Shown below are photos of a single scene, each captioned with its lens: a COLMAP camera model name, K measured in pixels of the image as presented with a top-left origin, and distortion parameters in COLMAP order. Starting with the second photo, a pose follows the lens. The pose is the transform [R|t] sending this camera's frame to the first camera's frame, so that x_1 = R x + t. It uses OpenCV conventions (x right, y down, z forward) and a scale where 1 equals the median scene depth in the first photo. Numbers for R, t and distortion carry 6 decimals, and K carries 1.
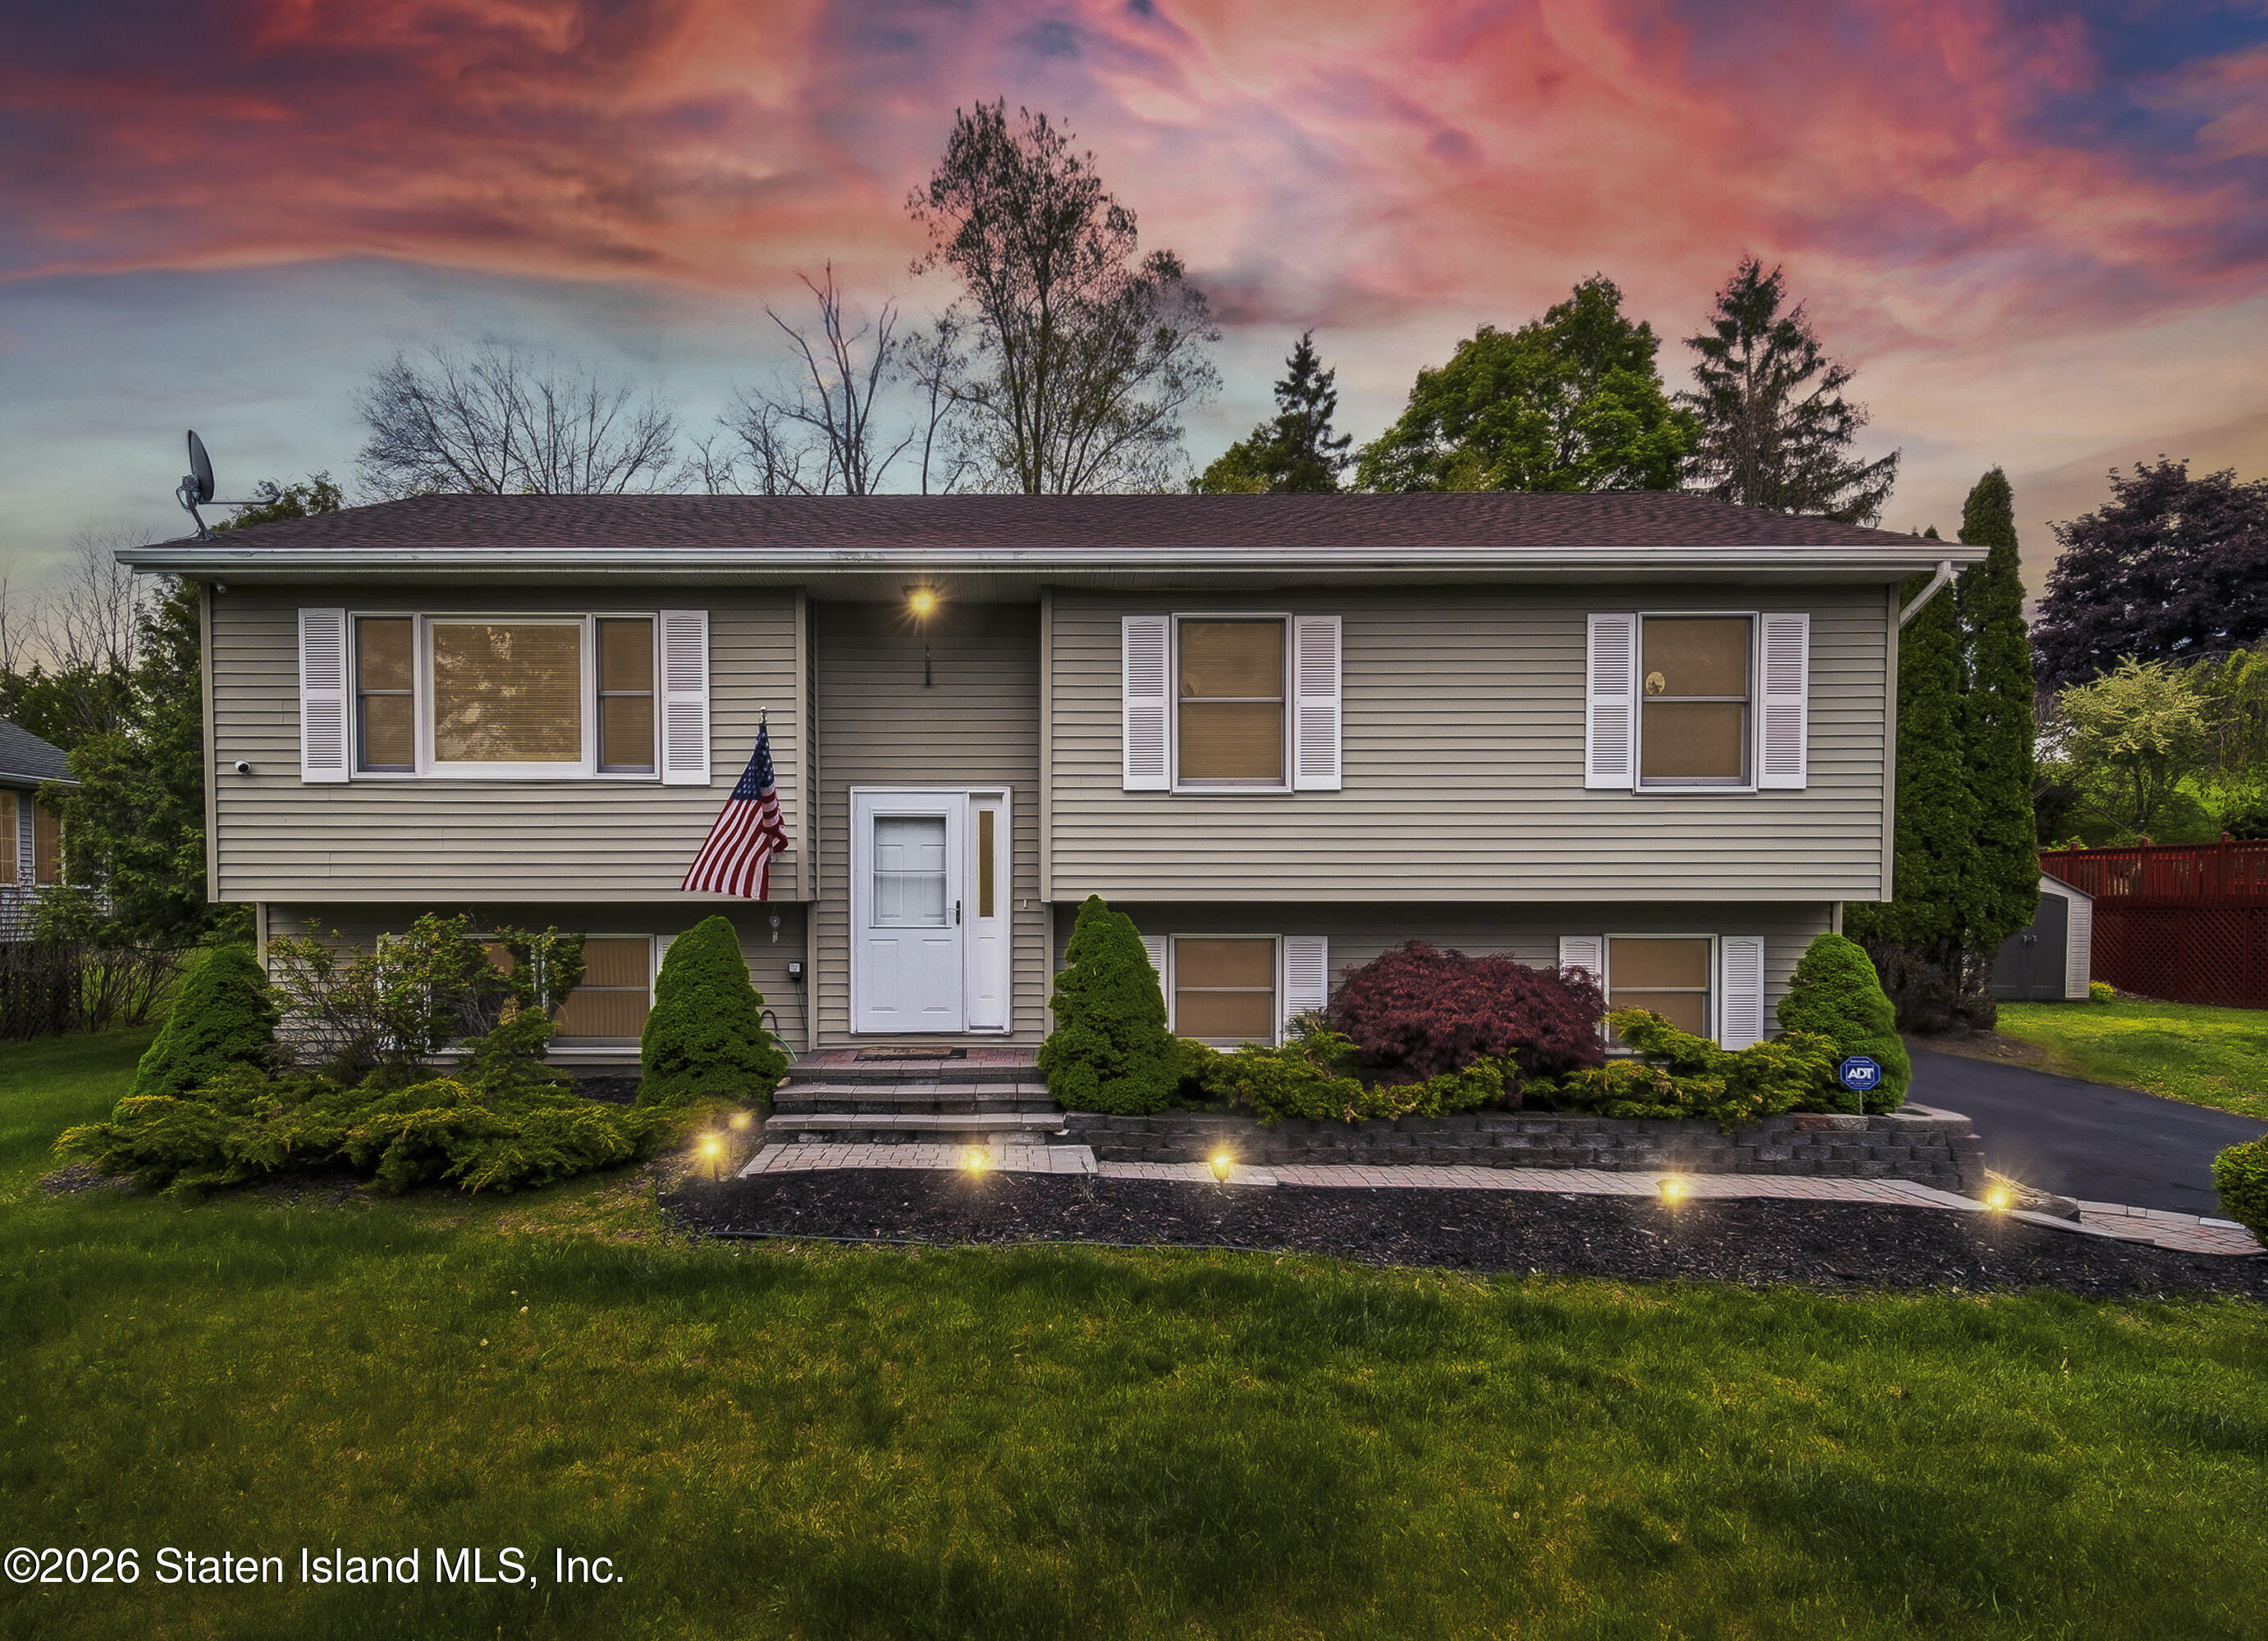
lens RADIAL K [[957.1, 0, 1058.7], [0, 957.1, 815.4], [0, 0, 1]] dist [0.001783, -0.000793]
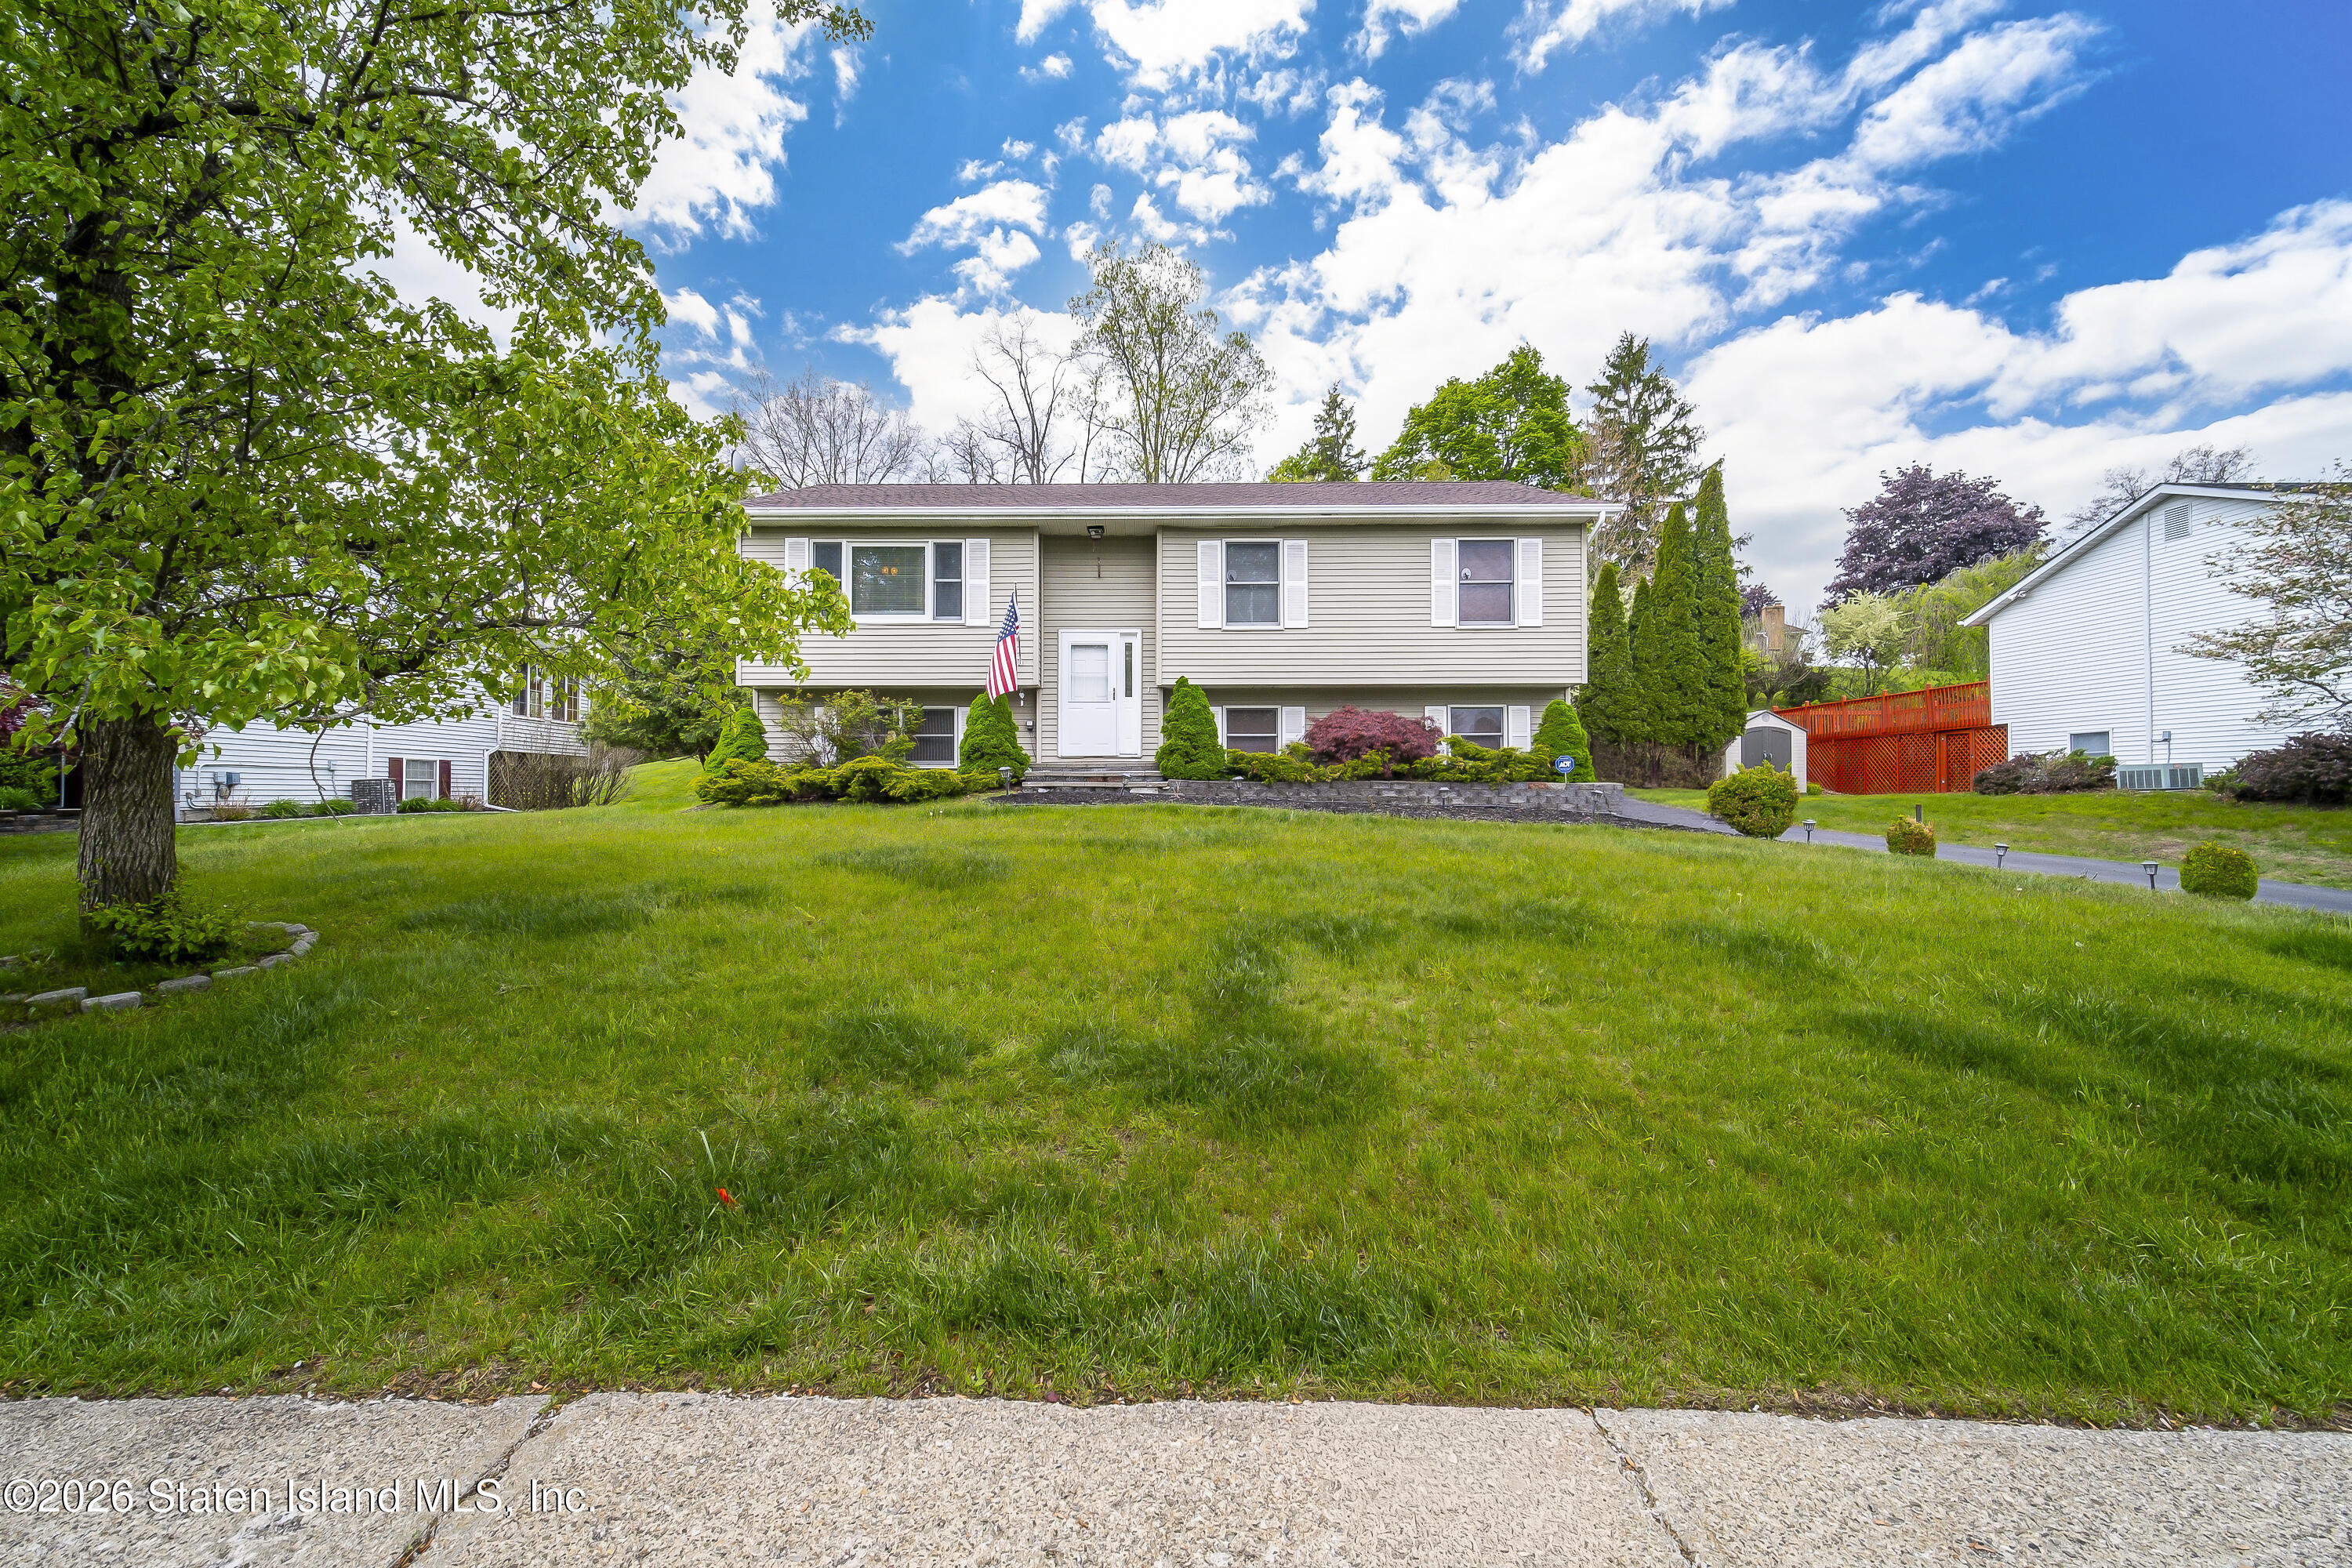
lens RADIAL K [[928.9, 0, 1176.2], [0, 928.9, 787.1], [0, 0, 1]] dist [-0.002193, 0.000032]
pose [[0.999990, -0.002052, -0.003999, 0.015985], [0.001933, 0.999566, -0.029391, 0.195378], [0.004057, 0.029383, 0.999560, -0.495281]]
